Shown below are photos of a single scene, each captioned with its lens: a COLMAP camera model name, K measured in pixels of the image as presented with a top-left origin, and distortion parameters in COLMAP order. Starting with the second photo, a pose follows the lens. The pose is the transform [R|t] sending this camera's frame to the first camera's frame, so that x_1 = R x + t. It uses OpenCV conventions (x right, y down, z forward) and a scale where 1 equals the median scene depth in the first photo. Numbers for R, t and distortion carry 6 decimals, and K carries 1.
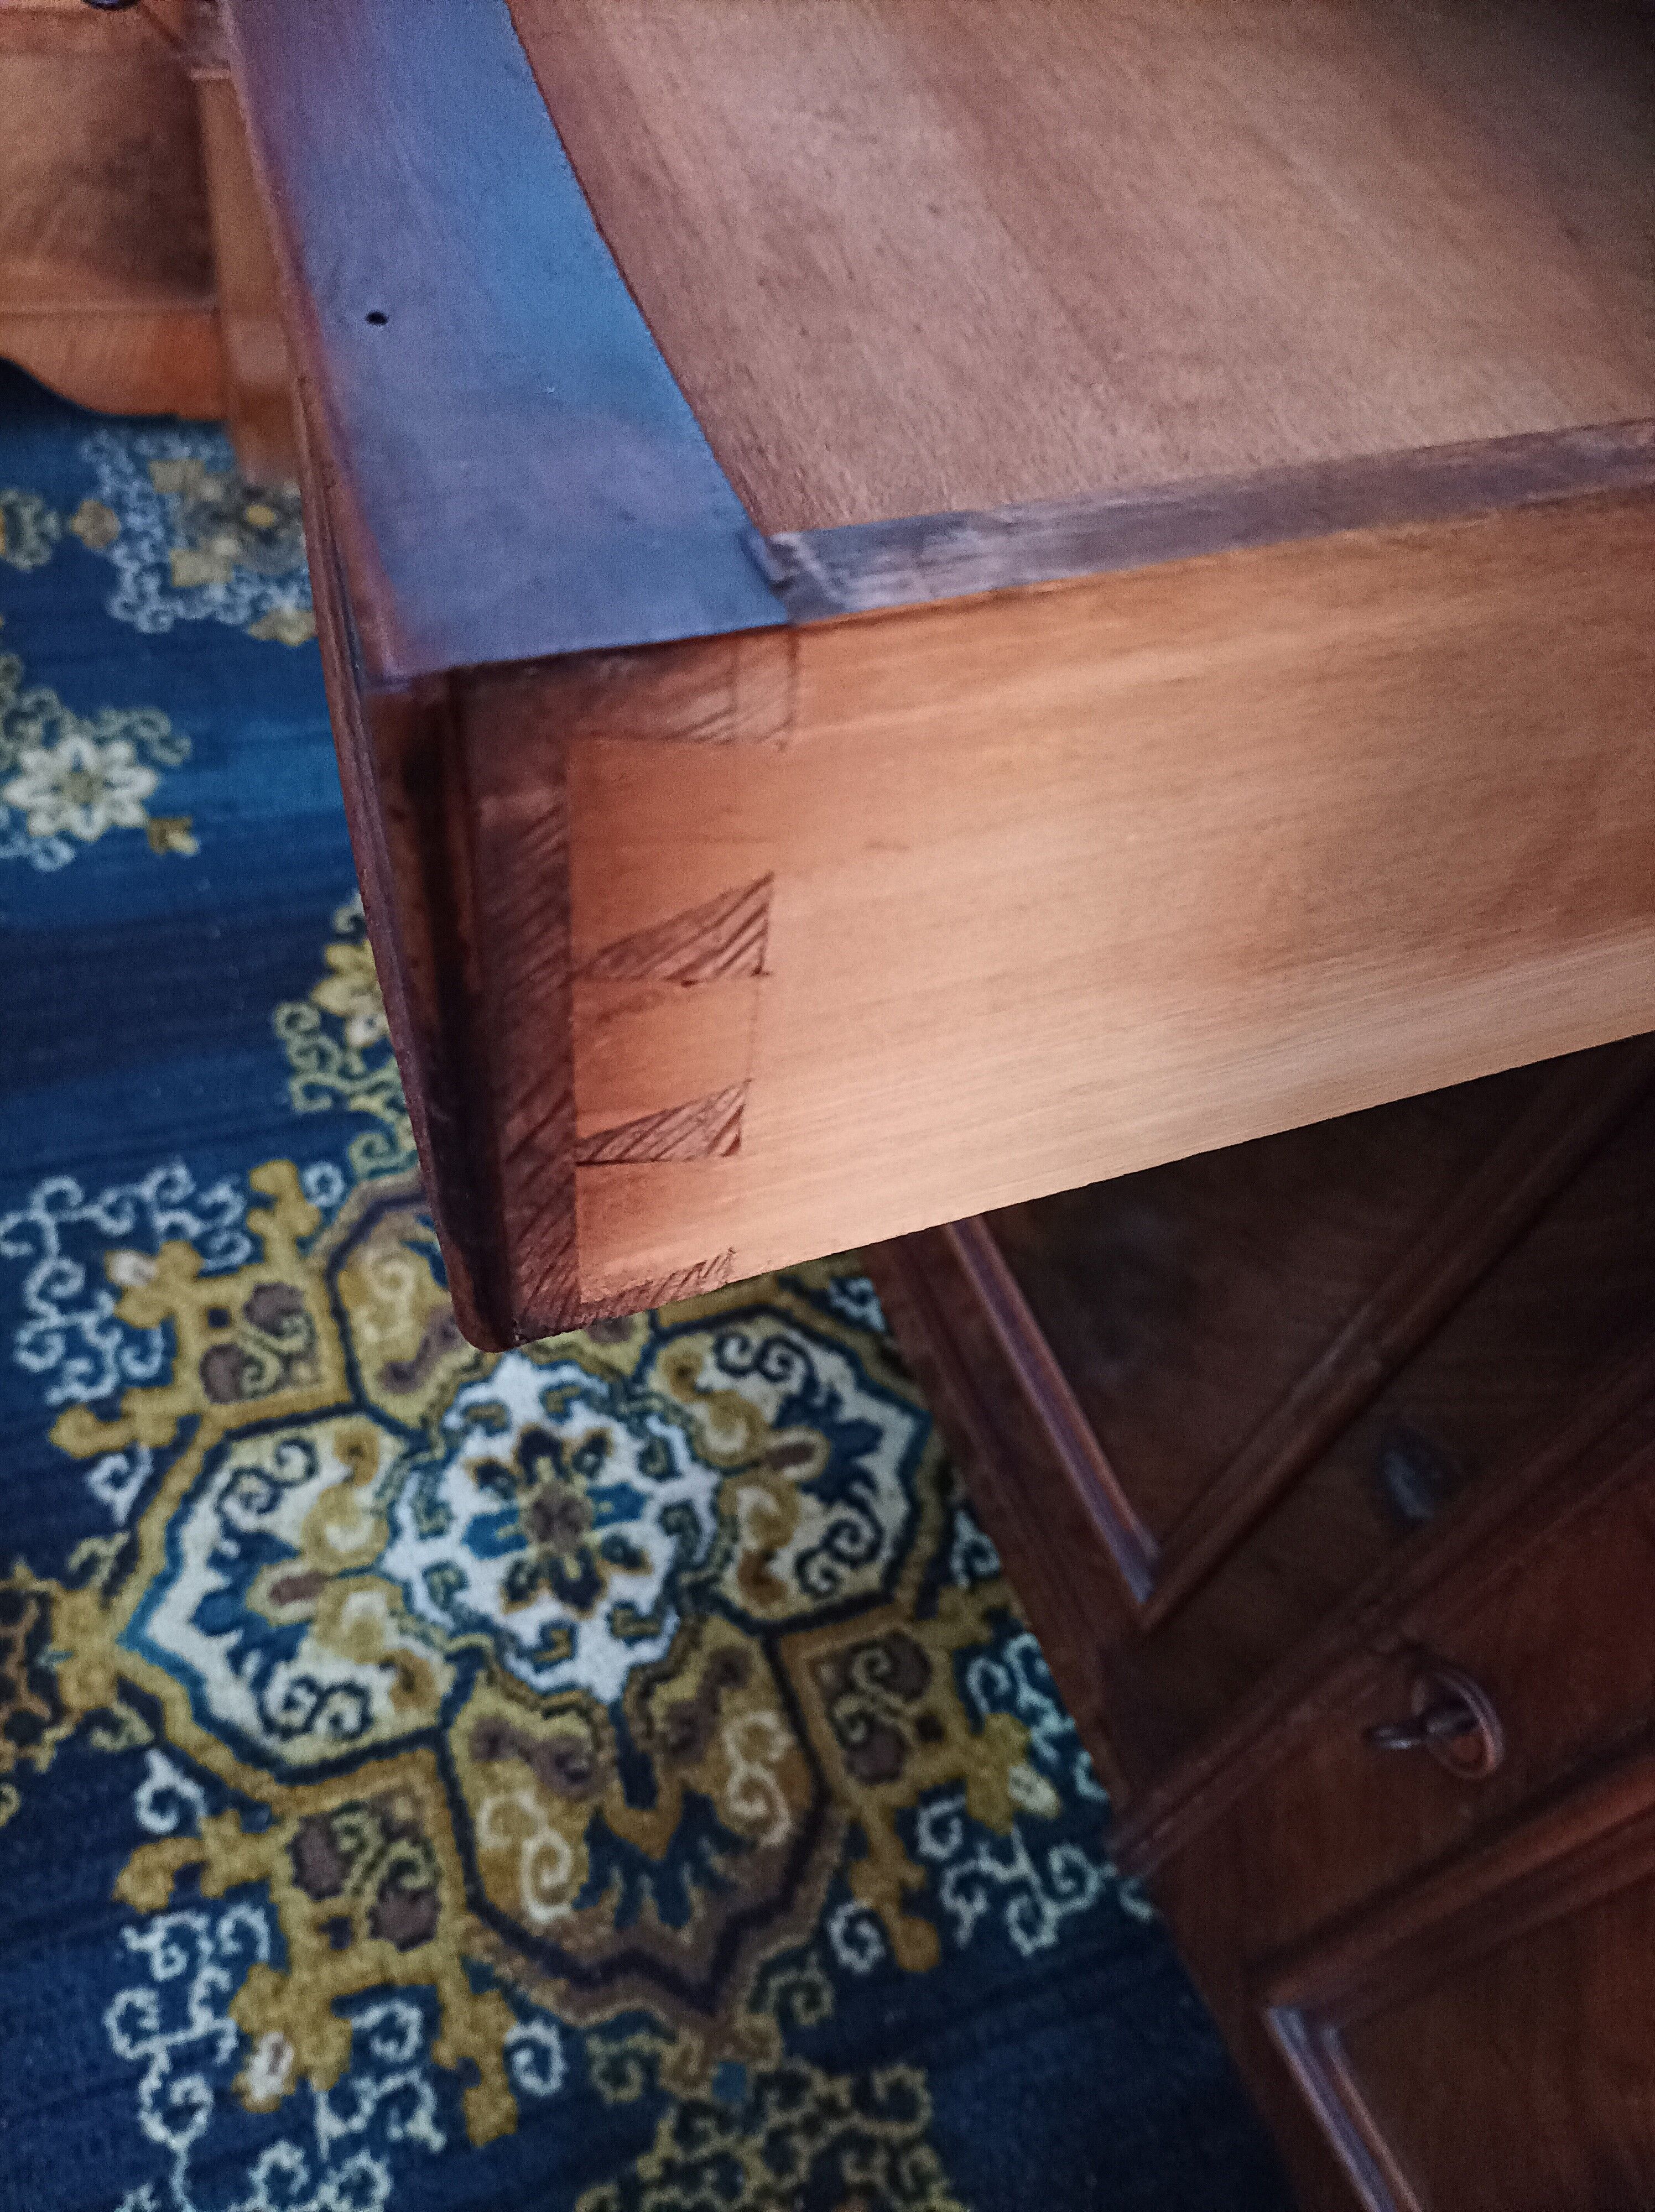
lens RADIAL K [[1659.1, 0, 823.2], [0, 1659.1, 1124.3], [0, 0, 1]] dist [-0.003056, 0.010062]
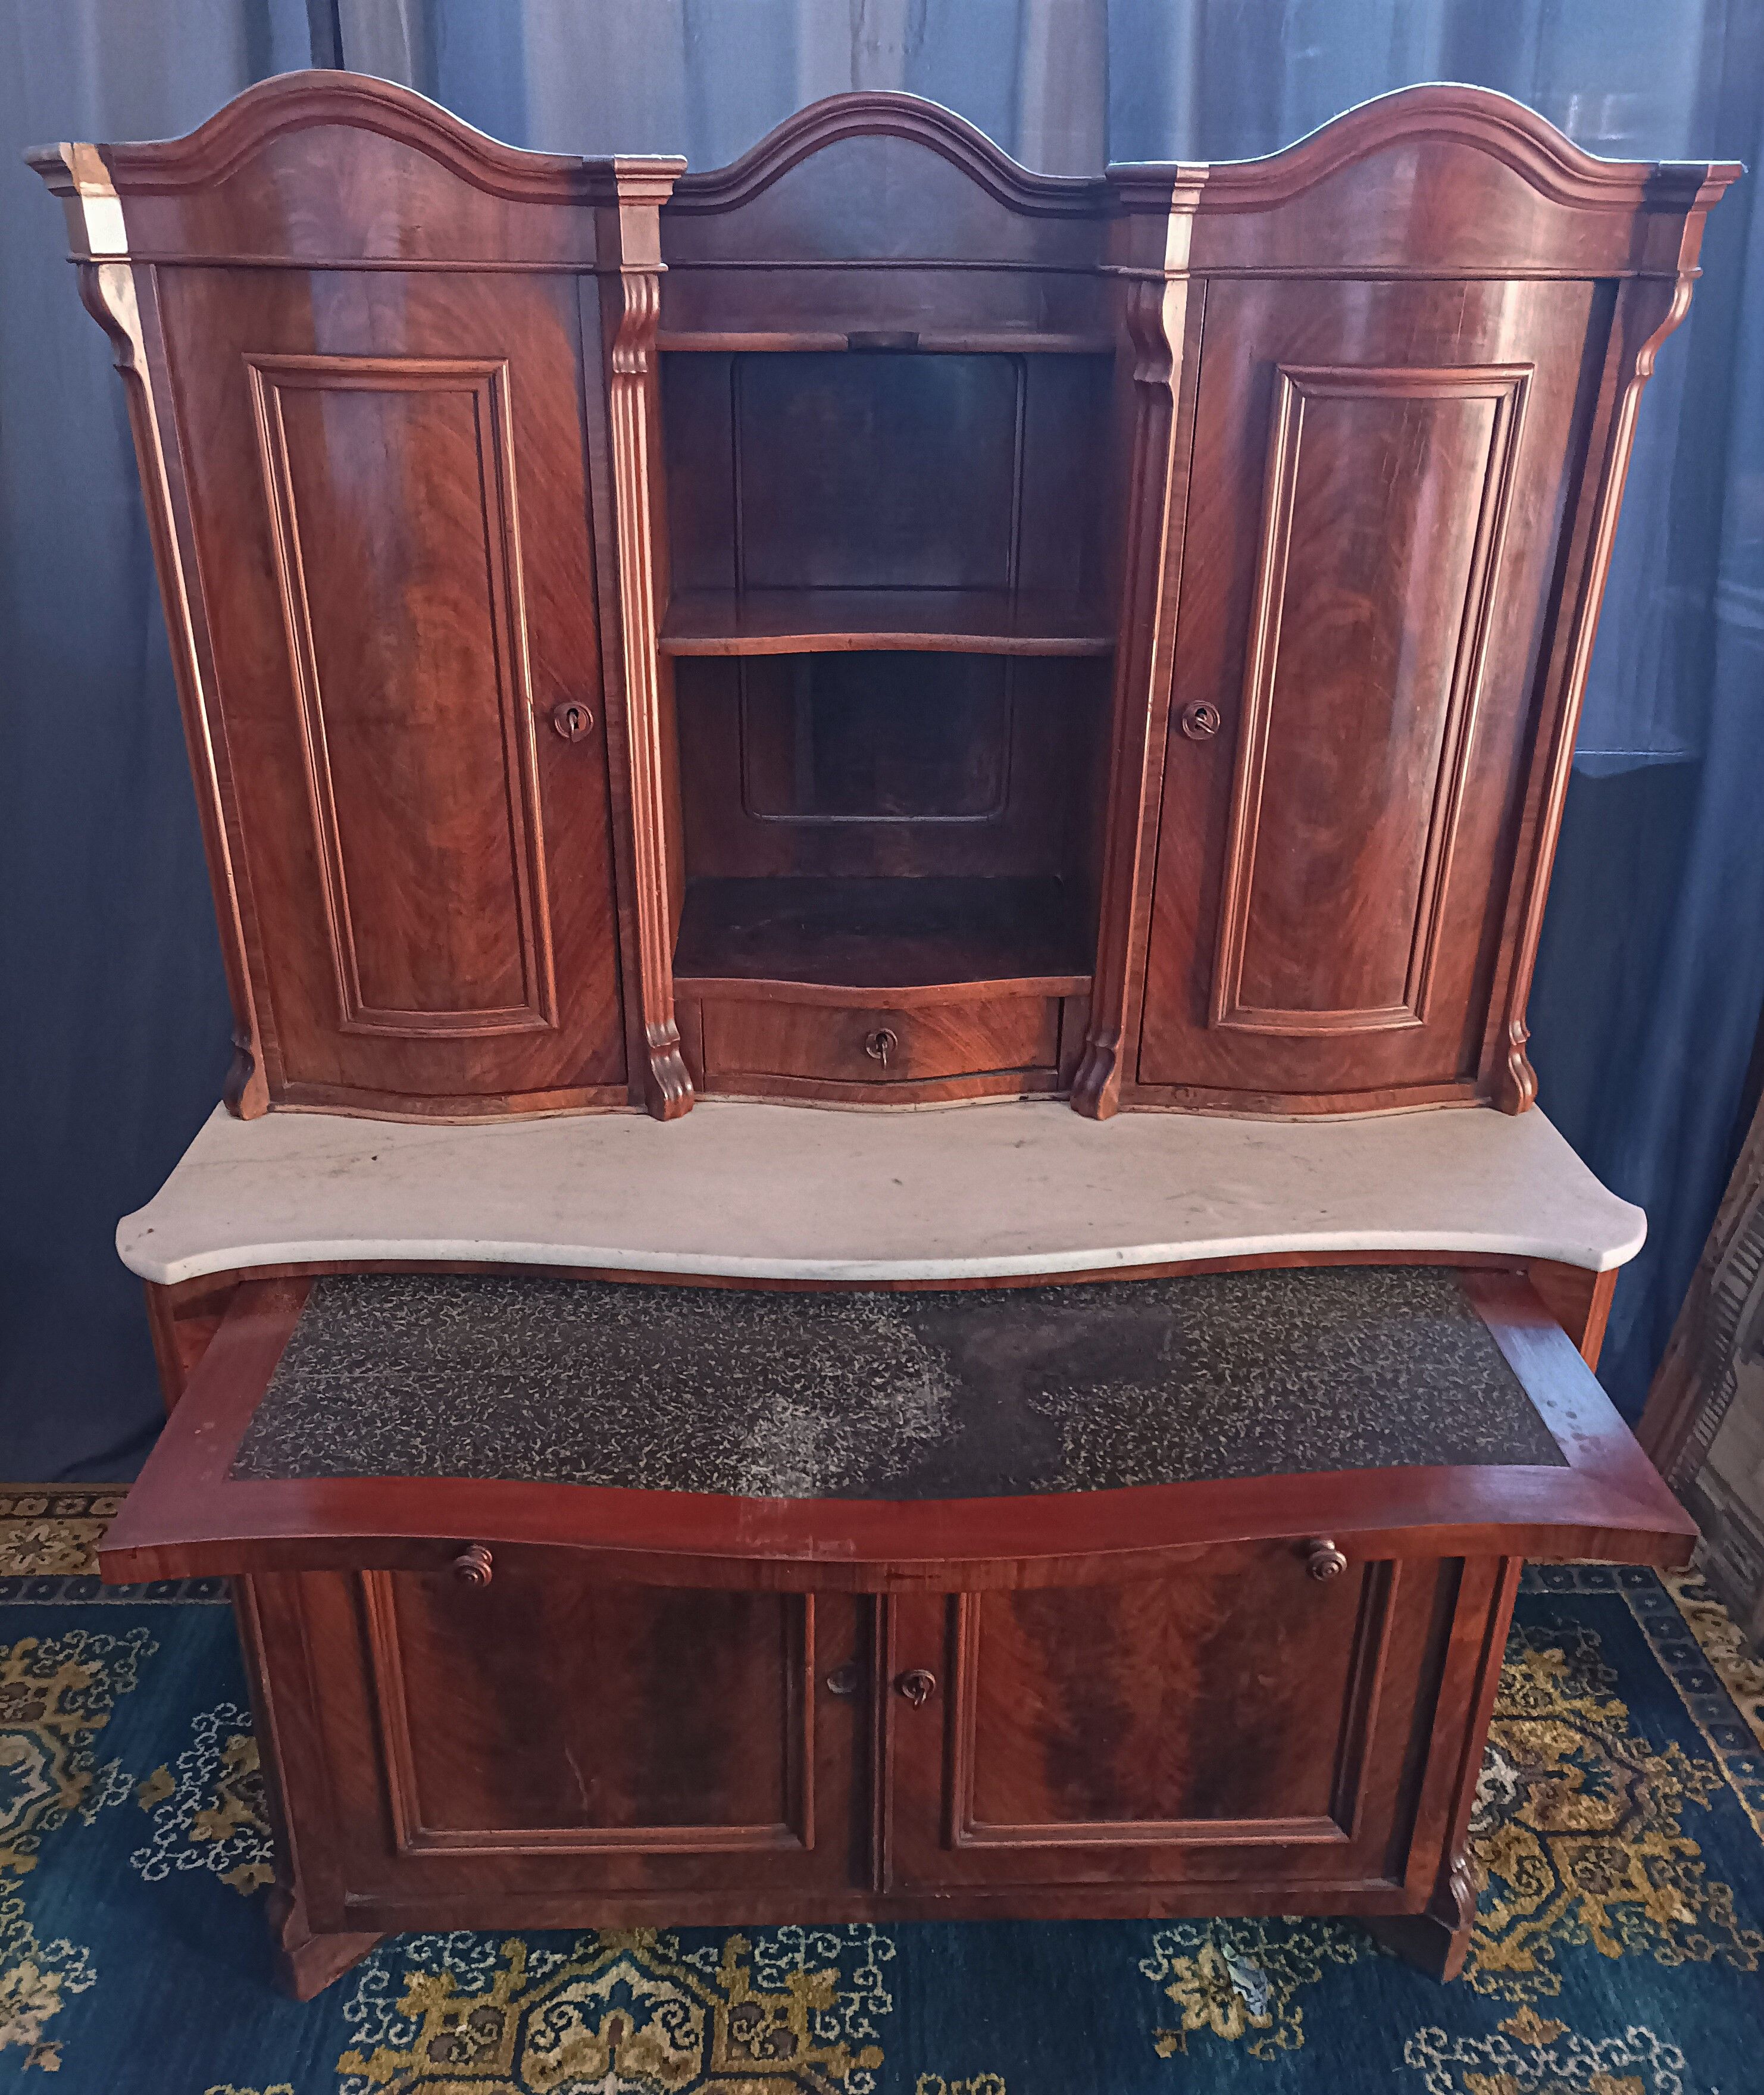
lens RADIAL K [[1777.1, 0, 861.0], [0, 1777.1, 1046.4], [0, 0, 1]] dist [0.048133, -0.040149]
pose [[0.339411, -0.547291, 0.765031, -0.901887], [0.774303, 0.624355, 0.103128, -0.495489], [-0.534092, 0.557363, 0.635682, -1.039539]]
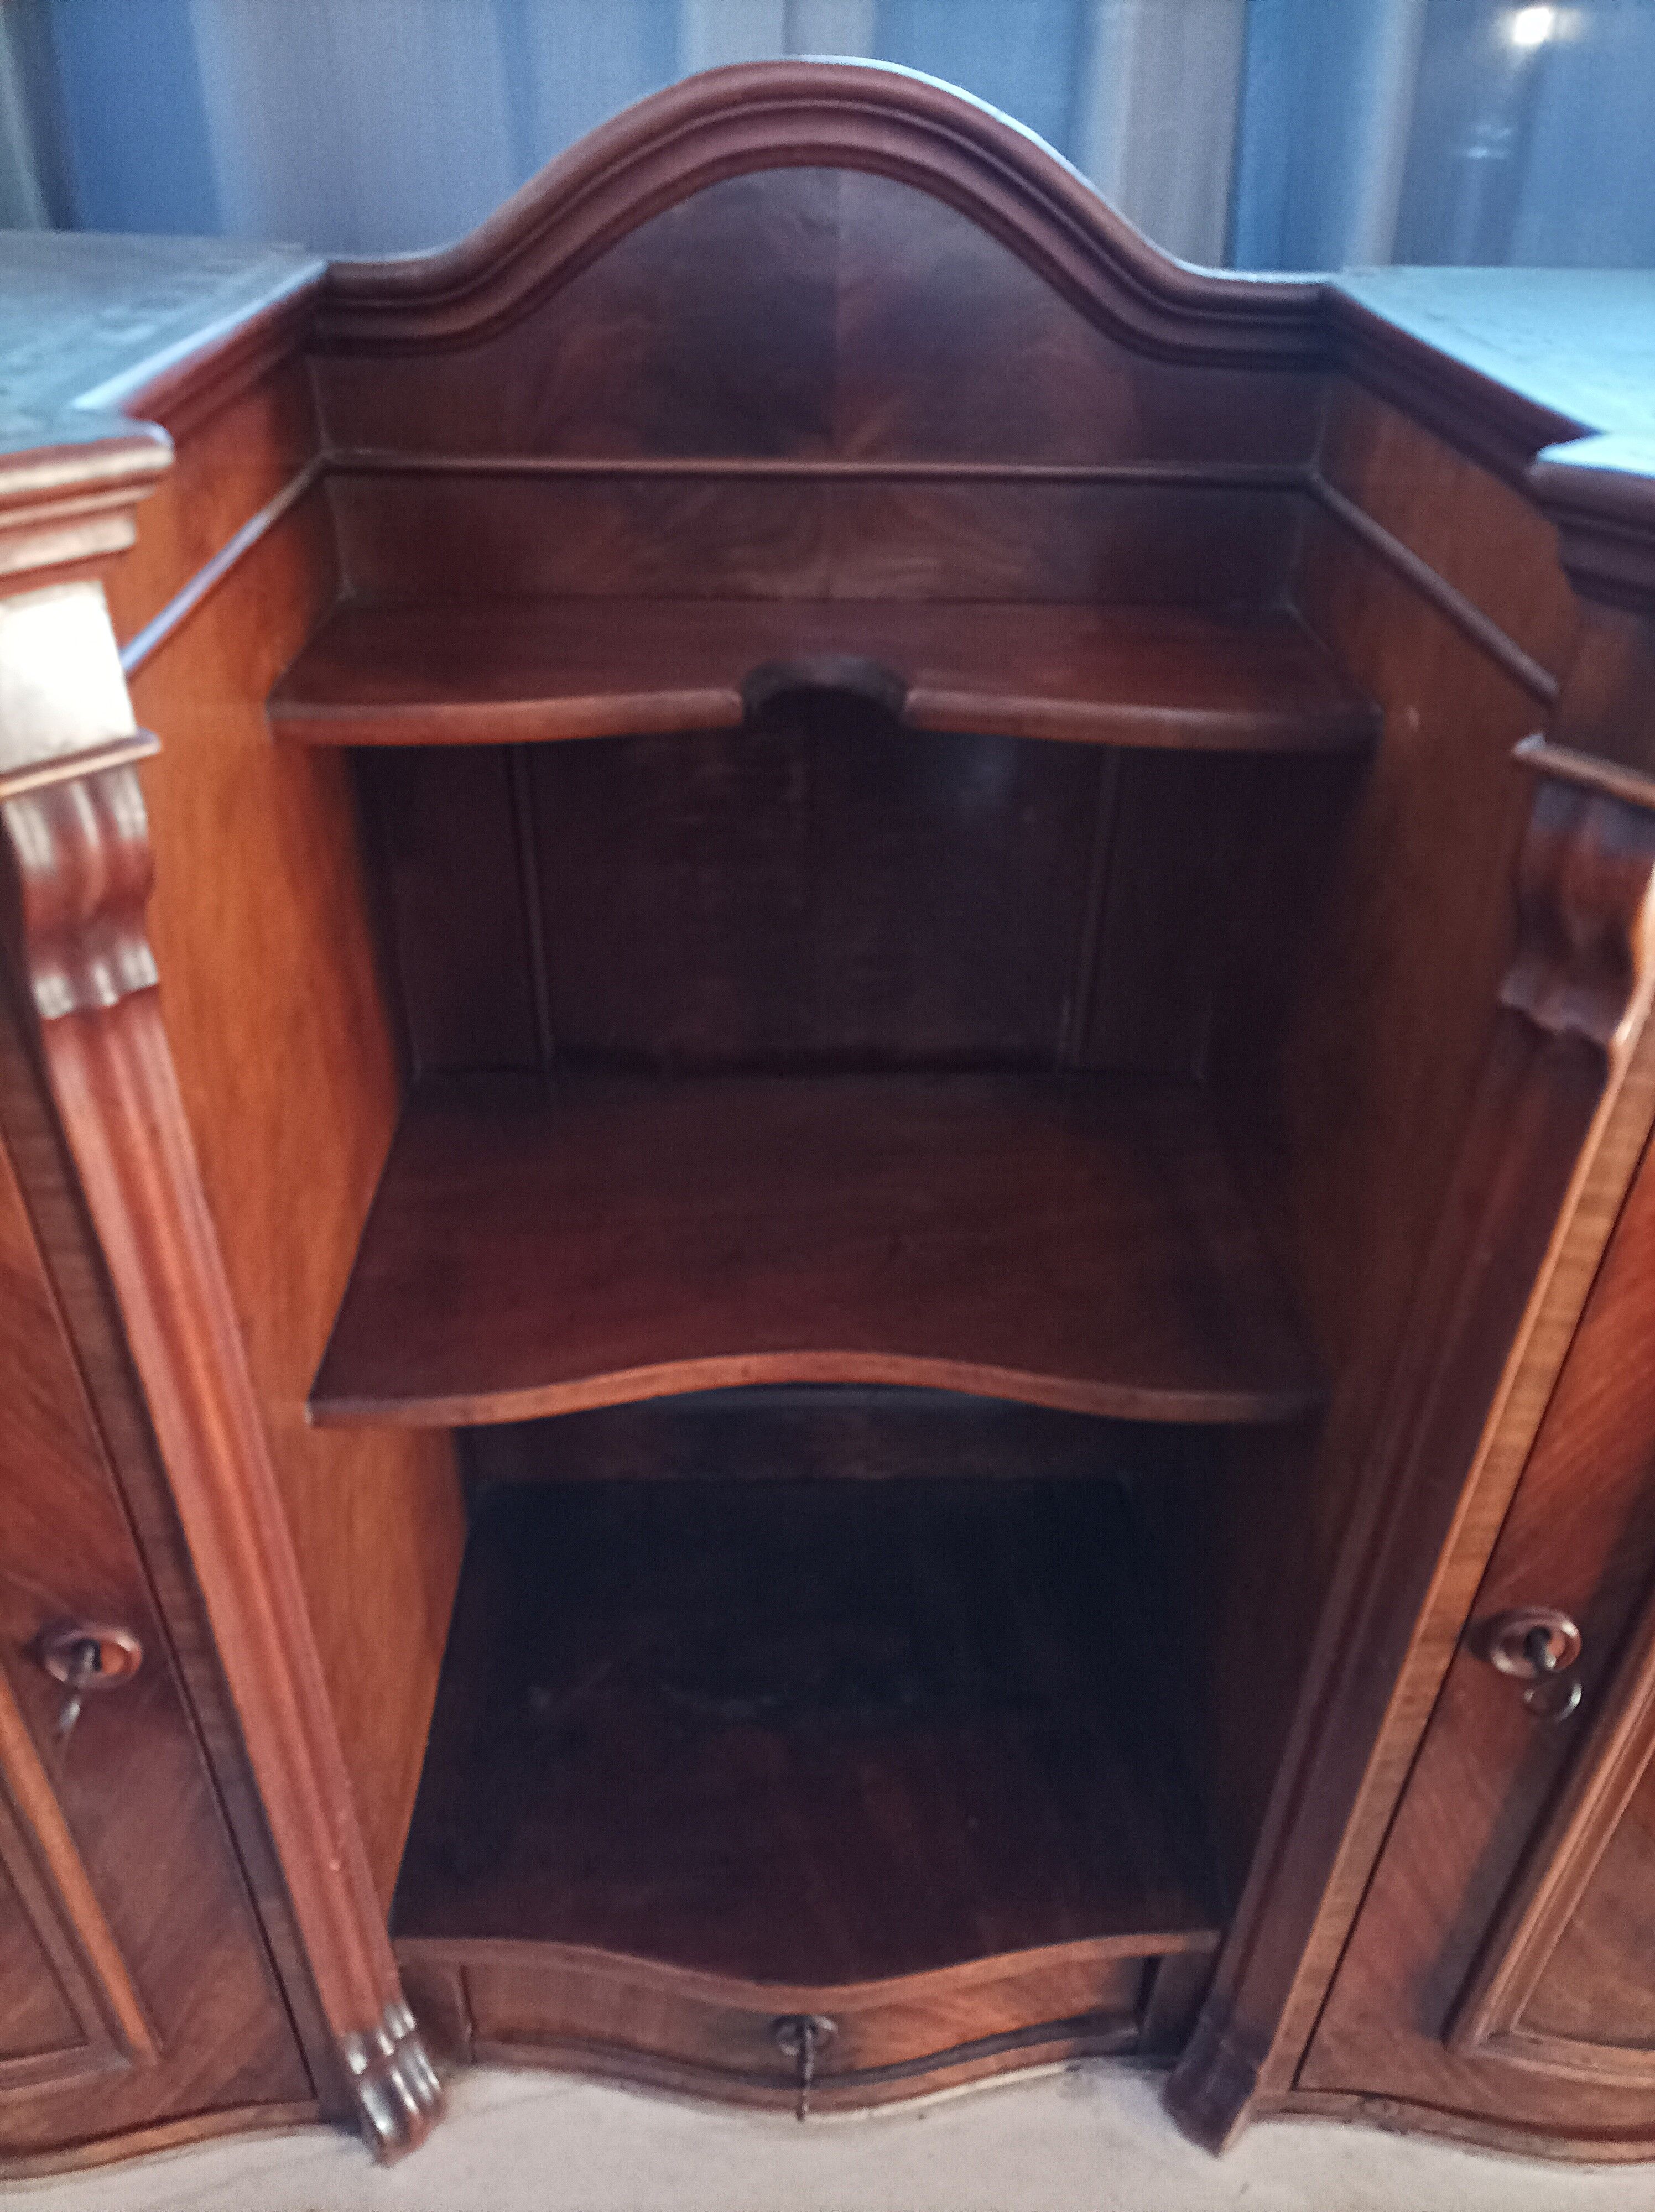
lens RADIAL K [[1659.1, 0, 830.6], [0, 1659.1, 1099.3], [0, 0, 1]] dist [-0.003056, 0.010062]
pose [[0.345197, -0.665952, 0.661322, 0.325926], [0.765202, 0.607697, 0.212531, -0.788711], [-0.543419, 0.432680, 0.719363, -0.729461]]
